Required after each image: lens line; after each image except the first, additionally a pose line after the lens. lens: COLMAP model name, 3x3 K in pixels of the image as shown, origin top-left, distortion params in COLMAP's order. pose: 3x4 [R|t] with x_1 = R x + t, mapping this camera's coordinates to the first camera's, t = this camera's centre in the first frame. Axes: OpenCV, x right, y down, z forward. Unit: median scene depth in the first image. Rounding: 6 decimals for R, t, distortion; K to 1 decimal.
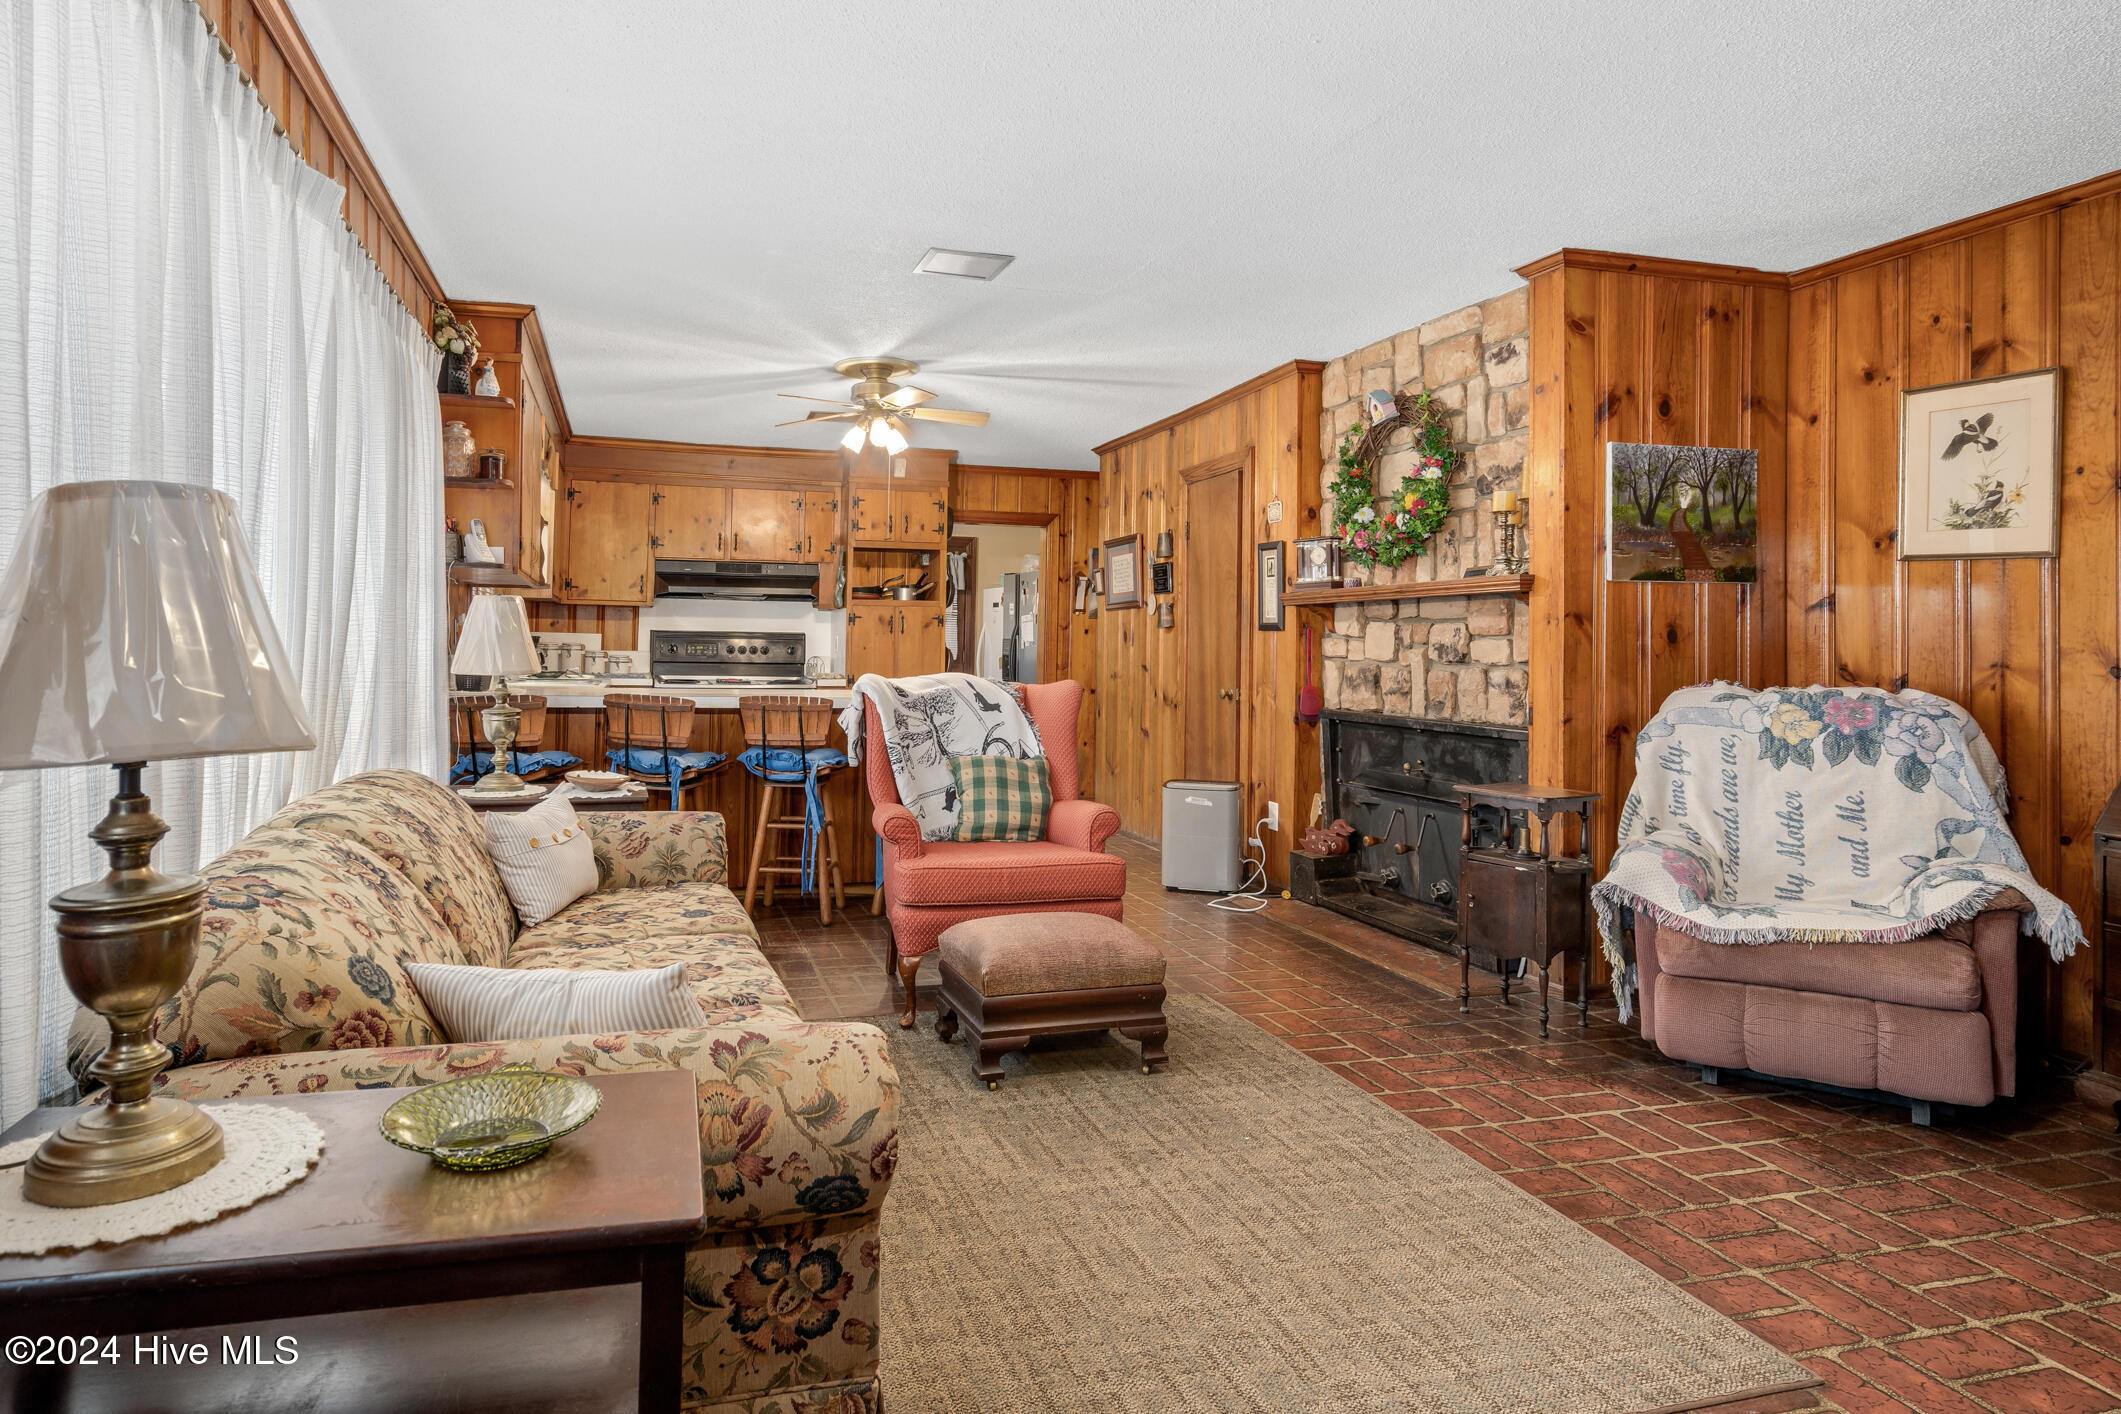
lens RADIAL K [[1177.0, 0, 969.1], [0, 1177.0, 632.8], [0, 0, 1]] dist [0.002748, 0.001083]
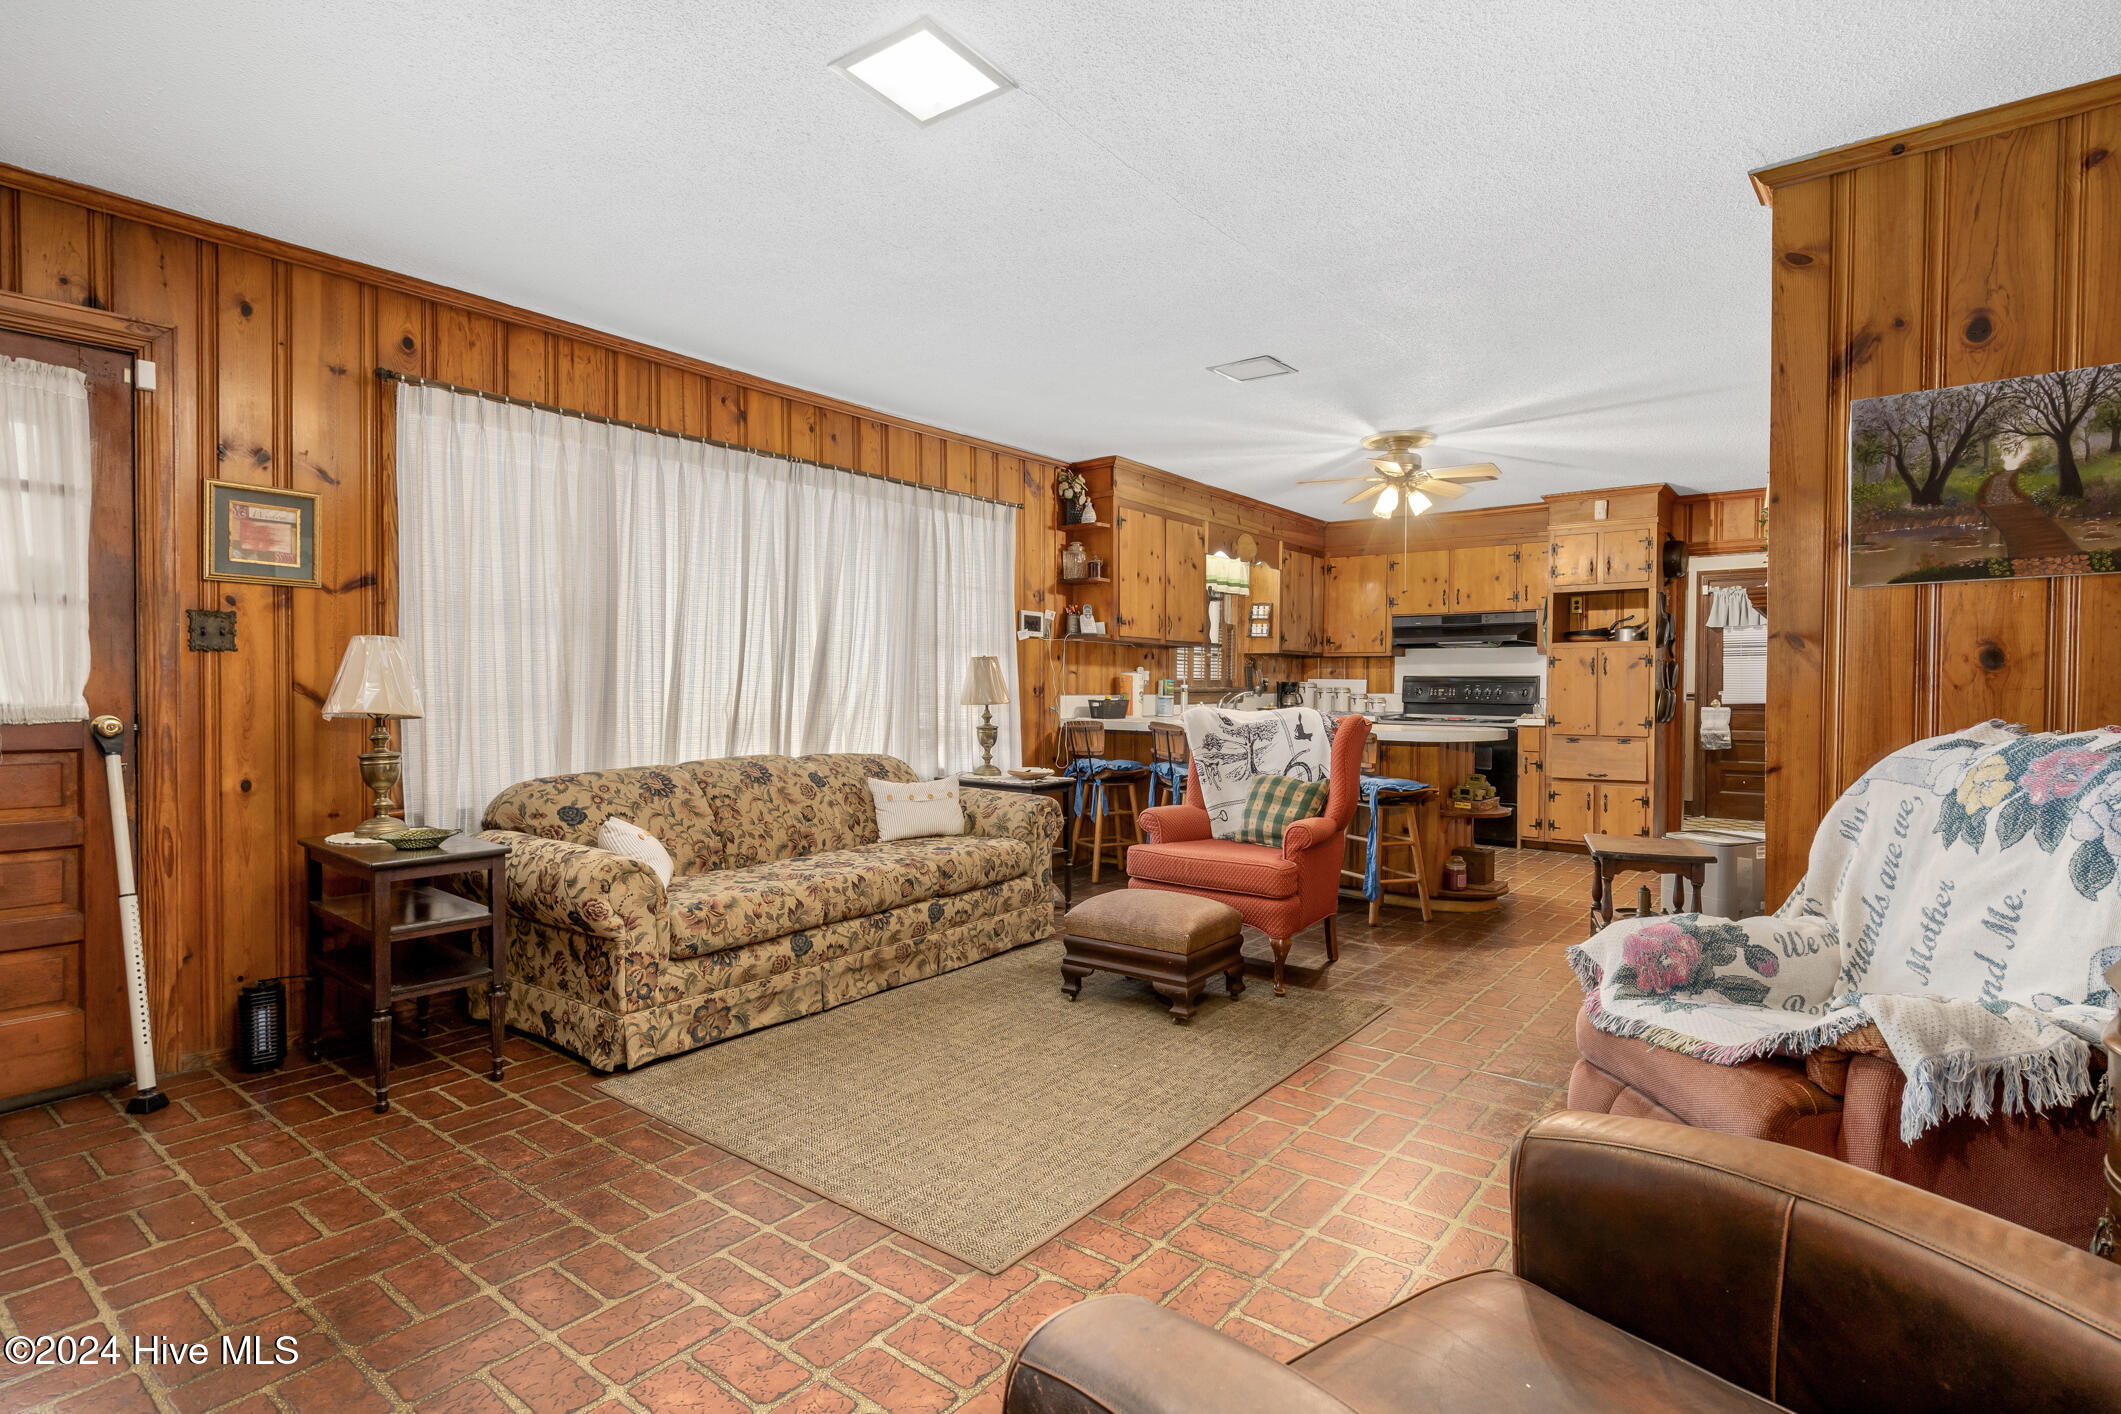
lens RADIAL K [[1031.5, 0, 1058.2], [0, 1031.5, 712.4], [0, 0, 1]] dist [0.004675, 0.000066]
pose [[0.606401, 0.010185, -0.795094, 0.747320], [0.012558, 0.999671, 0.022383, 0.014127], [0.795060, -0.023558, 0.606074, 0.194902]]
